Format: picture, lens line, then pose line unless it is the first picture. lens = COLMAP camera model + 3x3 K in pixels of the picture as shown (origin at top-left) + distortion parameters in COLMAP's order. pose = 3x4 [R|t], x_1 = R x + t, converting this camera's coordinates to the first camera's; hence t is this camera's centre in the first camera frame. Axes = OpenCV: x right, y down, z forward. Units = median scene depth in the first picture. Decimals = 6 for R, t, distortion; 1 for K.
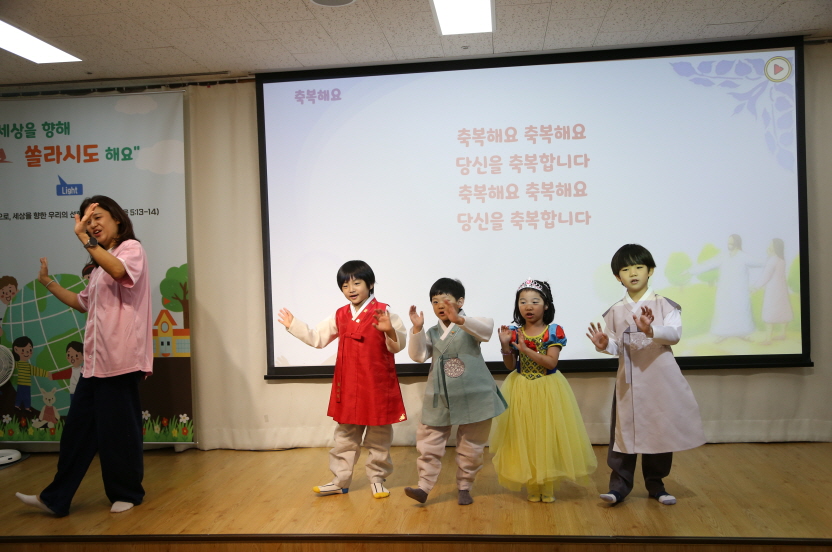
lens RADIAL K [[797.6, 0, 420.1], [0, 797.6, 280.7], [0, 0, 1]] dist [-0.012655, 0.112906]
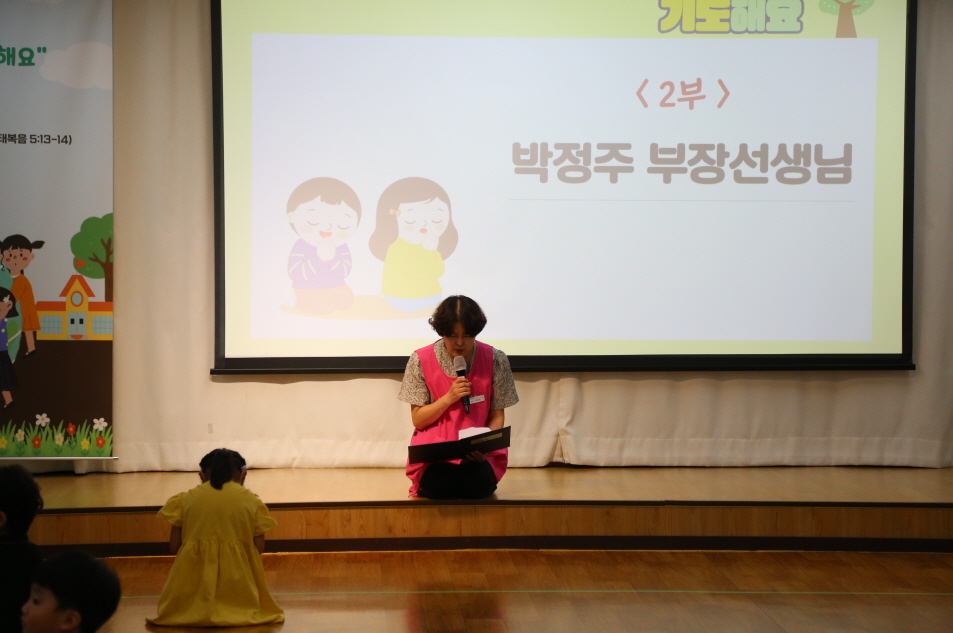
lens RADIAL K [[2701.0, 0, 476.5], [0, 2701.0, 316.5], [0, 0, 1]] dist [0.734427, -0.284111]
pose [[0.985192, 0.029285, 0.168937, -0.383309], [-0.031874, 0.999412, 0.012632, 0.030860], [-0.168467, -0.017830, 0.985546, -1.538468]]
